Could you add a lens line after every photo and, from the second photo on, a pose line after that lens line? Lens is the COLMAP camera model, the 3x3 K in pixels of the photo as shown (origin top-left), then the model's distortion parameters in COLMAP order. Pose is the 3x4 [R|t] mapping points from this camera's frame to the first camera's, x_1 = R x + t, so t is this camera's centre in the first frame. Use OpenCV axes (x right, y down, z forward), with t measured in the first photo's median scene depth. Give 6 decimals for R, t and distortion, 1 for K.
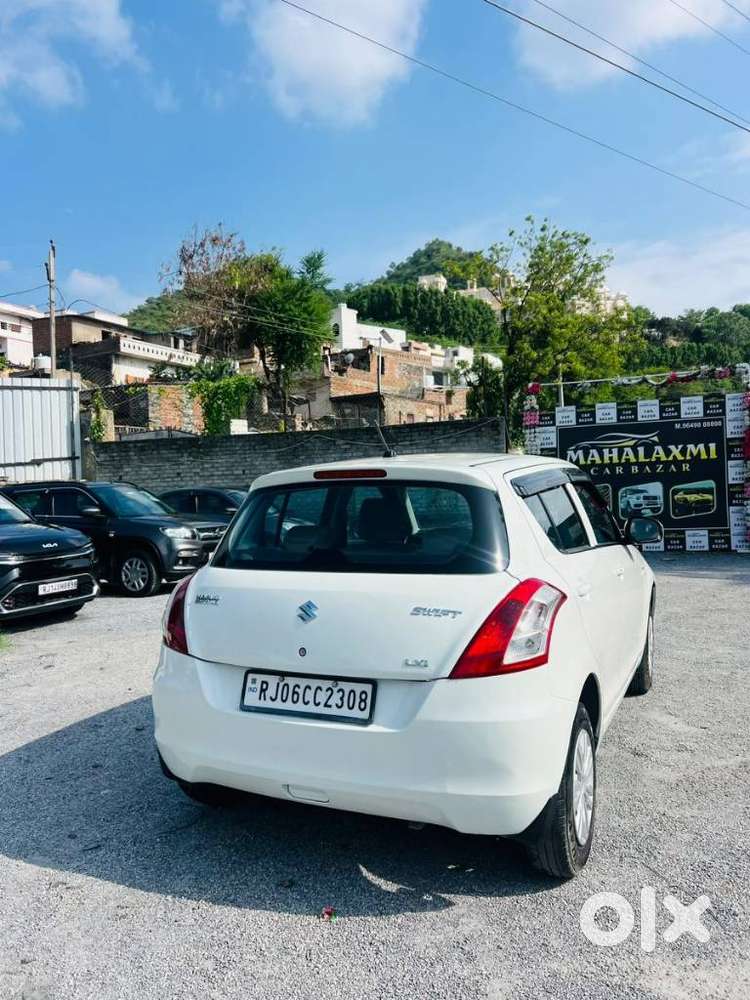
lens RADIAL K [[756.3, 0, 375.0], [0, 756.3, 500.0], [0, 0, 1]] dist [0.078563, -0.131271]
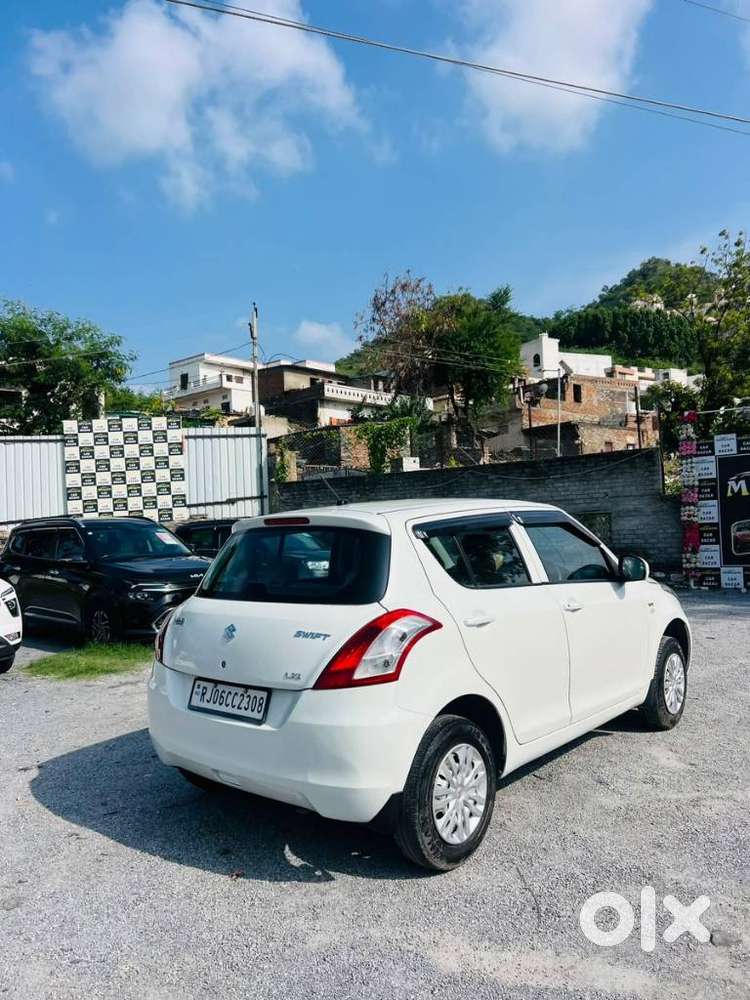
lens RADIAL K [[756.0, 0, 378.5], [0, 756.0, 506.0], [0, 0, 1]] dist [0.072773, -0.131081]
pose [[0.962165, -0.014185, -0.272097, 0.091961], [0.005019, 0.999397, -0.034352, -0.003319], [0.272420, 0.031687, 0.961656, -0.028292]]
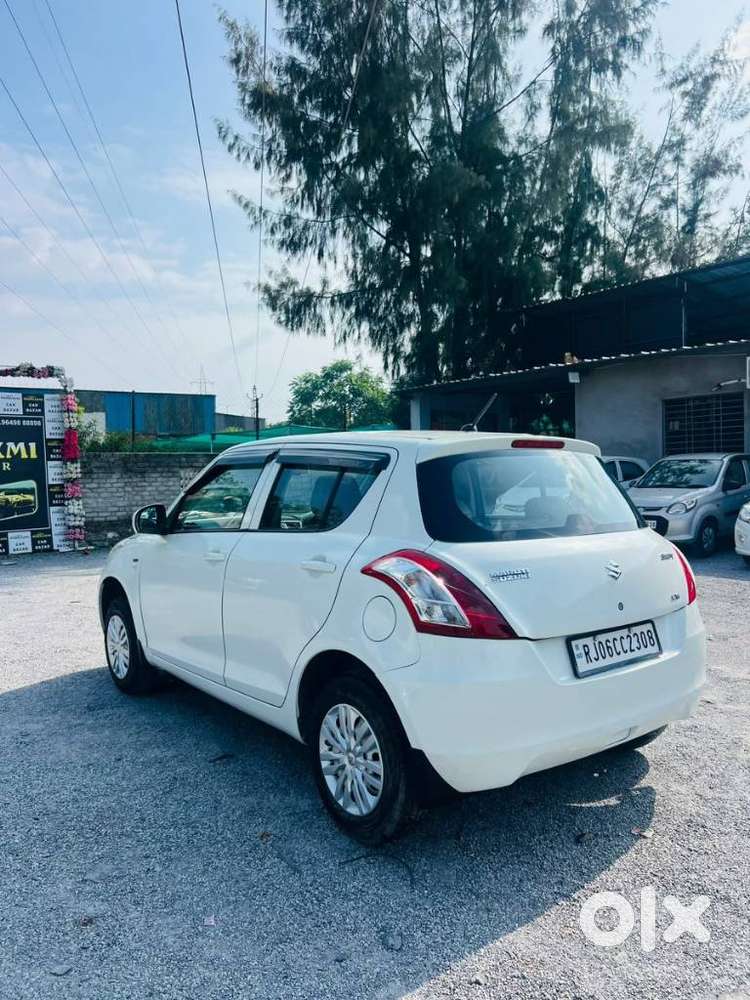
lens RADIAL K [[756.0, 0, 378.5], [0, 756.0, 506.0], [0, 0, 1]] dist [0.072773, -0.131081]
pose [[0.446368, -0.011335, 0.894778, -0.223672], [0.015376, 0.999869, 0.004996, 0.008574], [-0.894718, 0.011528, 0.446484, 0.151404]]
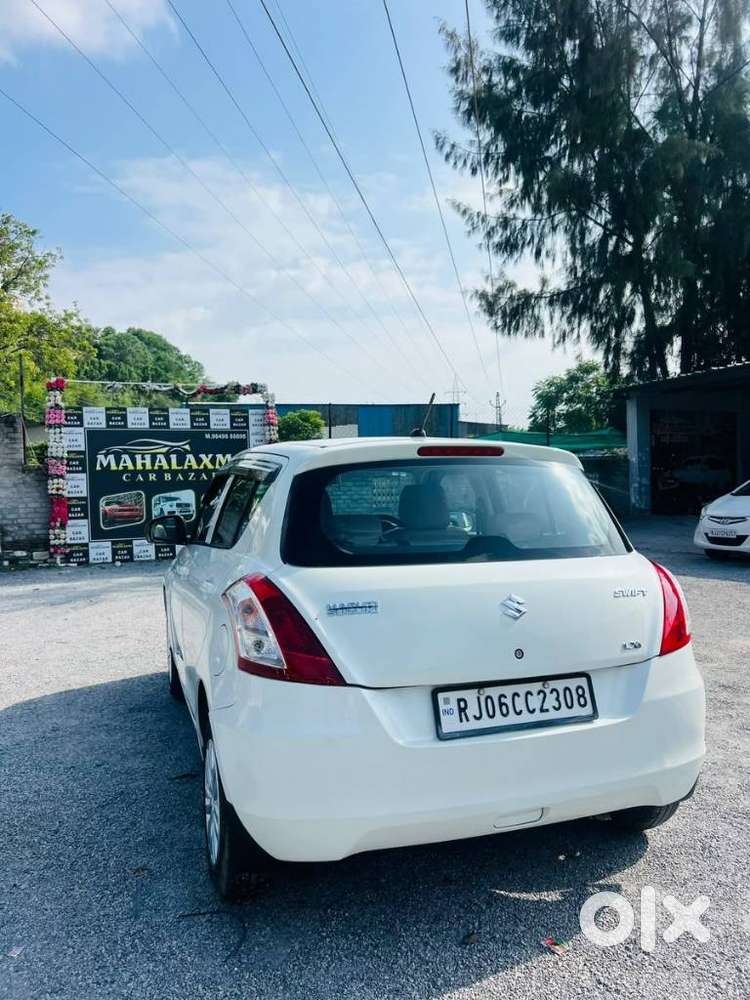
lens RADIAL K [[756.0, 0, 378.5], [0, 756.0, 506.0], [0, 0, 1]] dist [0.072773, -0.131081]
pose [[0.717846, 0.000628, 0.696202, -0.148079], [0.006391, 0.999952, -0.007491, 0.007210], [-0.696173, 0.009827, 0.717807, 0.090923]]
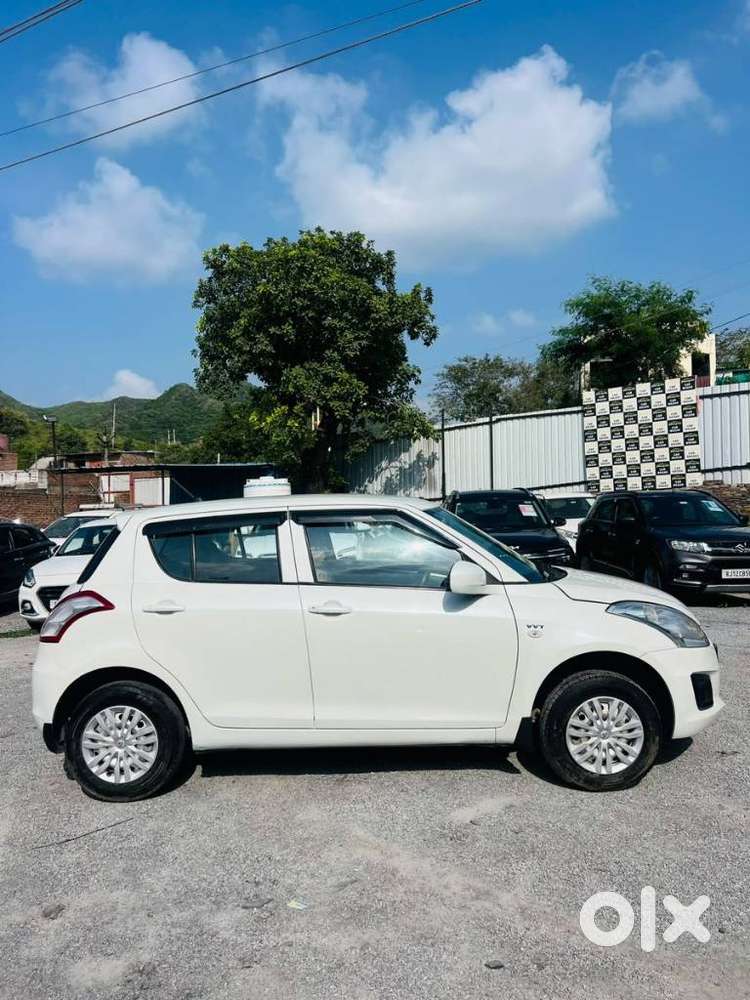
lens RADIAL K [[750.9, 0, 355.5], [0, 750.9, 499.2], [0, 0, 1]] dist [0.032189, -0.007819]
pose [[0.389942, 0.012771, -0.920751, 0.336195], [-0.003738, 0.999918, 0.012286, -0.018825], [0.920832, -0.001349, 0.389958, 0.168004]]
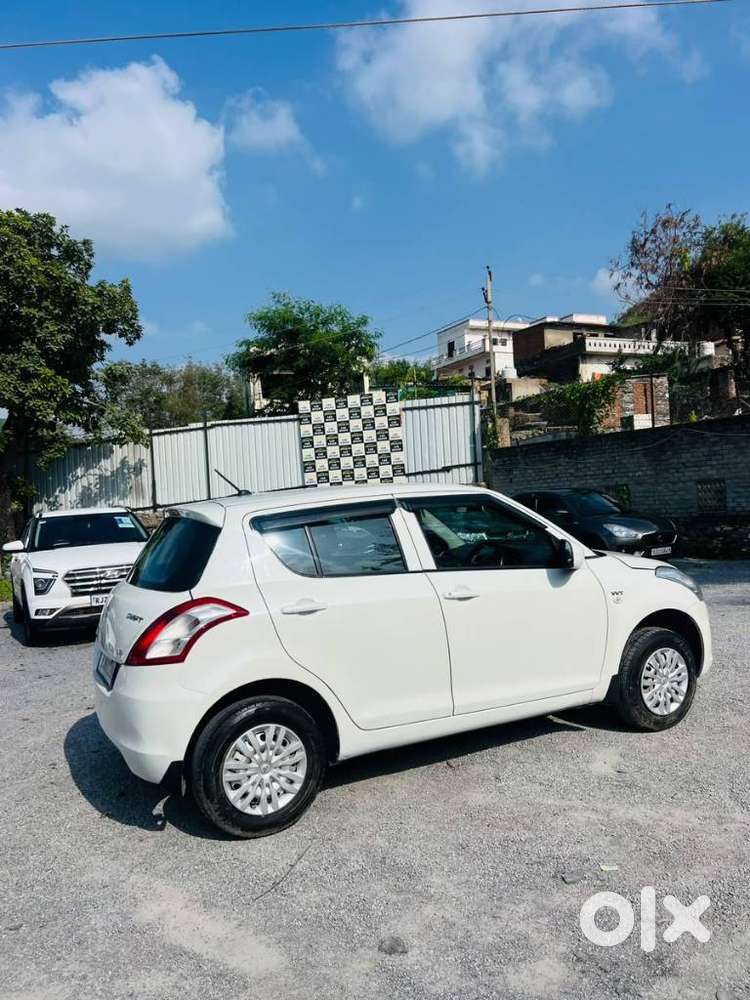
lens RADIAL K [[754.7, 0, 365.6], [0, 754.7, 498.7], [0, 0, 1]] dist [0.070502, -0.124848]
pose [[0.778732, -0.015956, -0.627153, 0.228827], [0.022020, 0.999756, 0.001906, -0.011474], [0.626970, -0.015294, 0.778893, 0.030828]]
